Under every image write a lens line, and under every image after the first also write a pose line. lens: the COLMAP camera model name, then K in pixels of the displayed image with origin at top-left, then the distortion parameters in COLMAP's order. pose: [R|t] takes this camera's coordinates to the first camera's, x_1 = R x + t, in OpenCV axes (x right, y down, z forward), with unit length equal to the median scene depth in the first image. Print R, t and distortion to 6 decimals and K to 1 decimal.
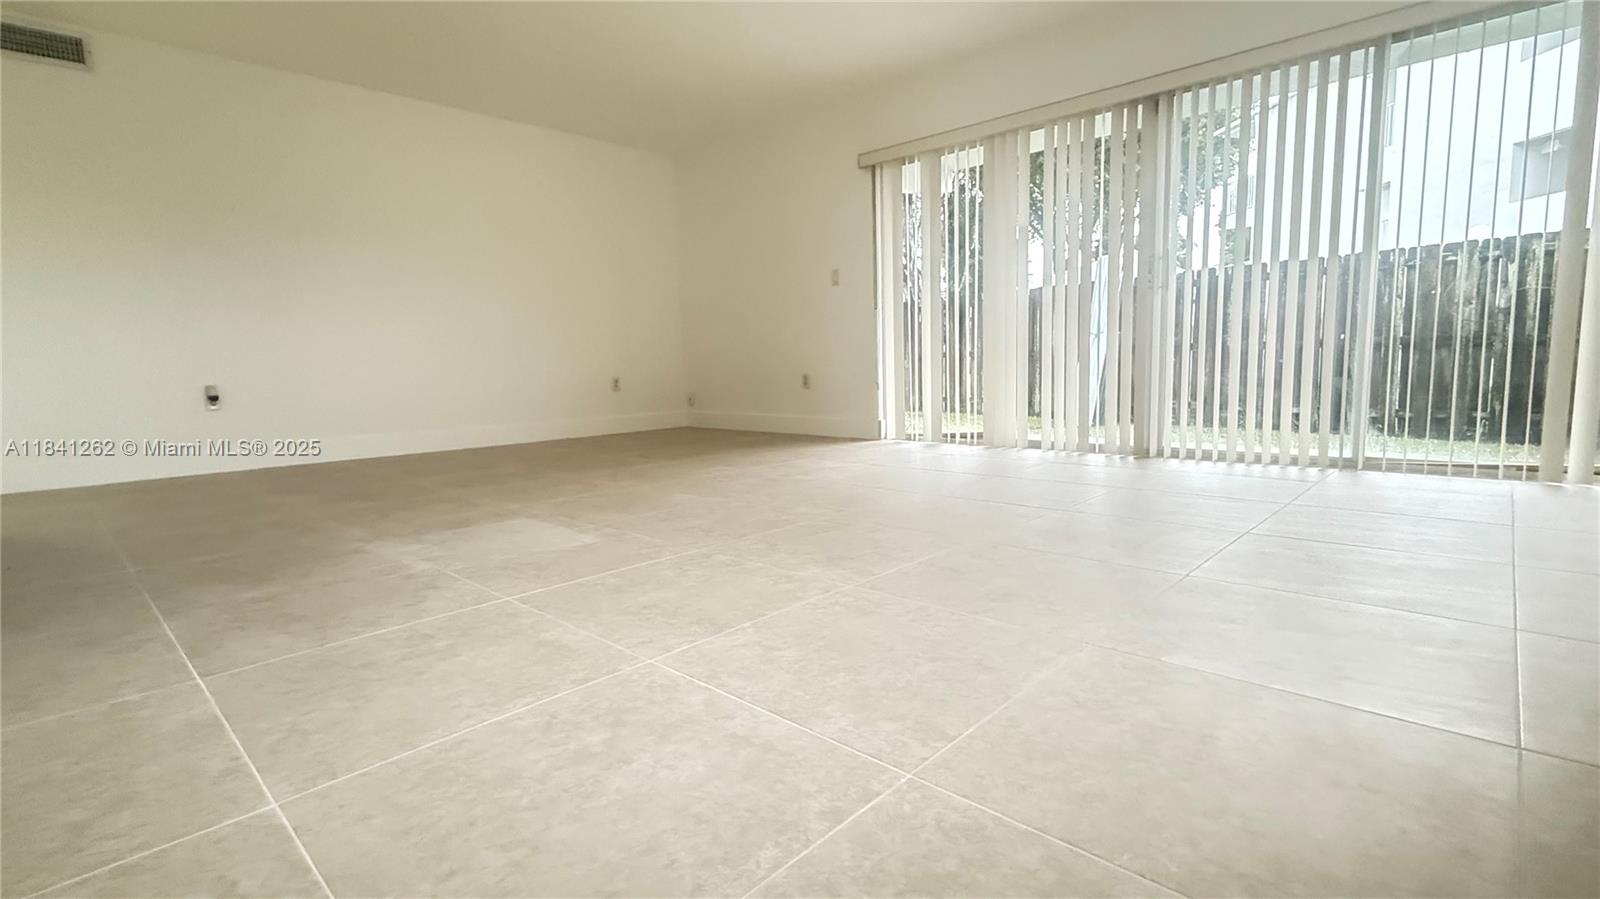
lens RADIAL K [[734.9, 0, 804.8], [0, 734.9, 452.7], [0, 0, 1]] dist [0.001992, 0.000118]
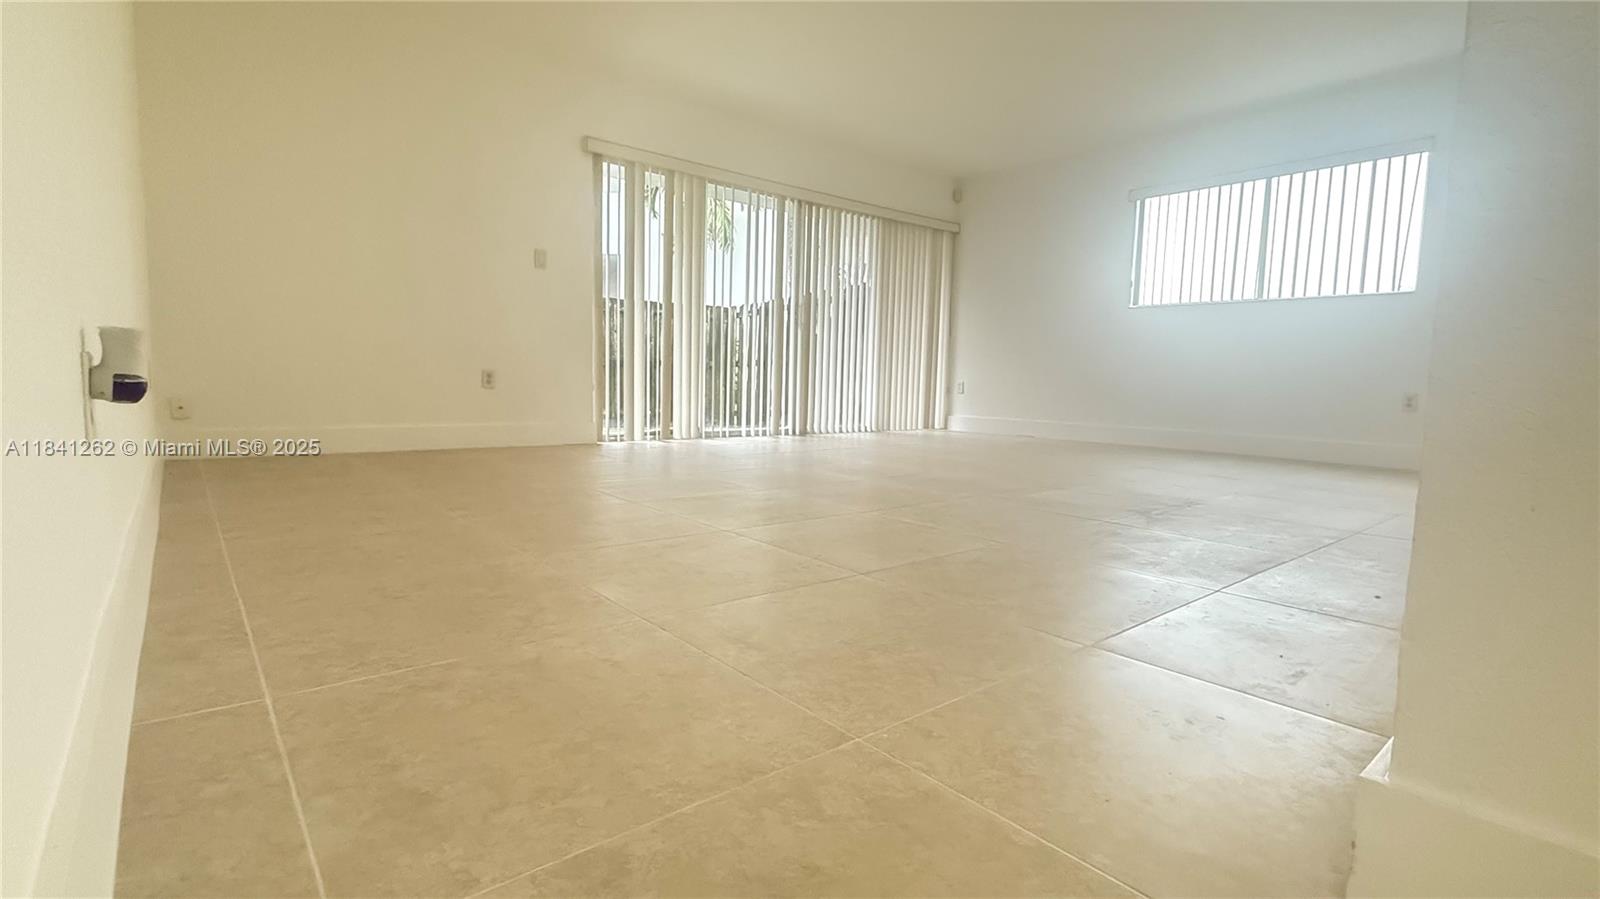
lens RADIAL K [[734.9, 0, 806.4], [0, 734.9, 448.9], [0, 0, 1]] dist [0.001992, 0.000118]
pose [[0.101296, -0.081395, 0.991521, -0.845350], [0.079548, 0.994119, 0.073482, -0.061506], [-0.991671, 0.071430, 0.107175, 0.656974]]
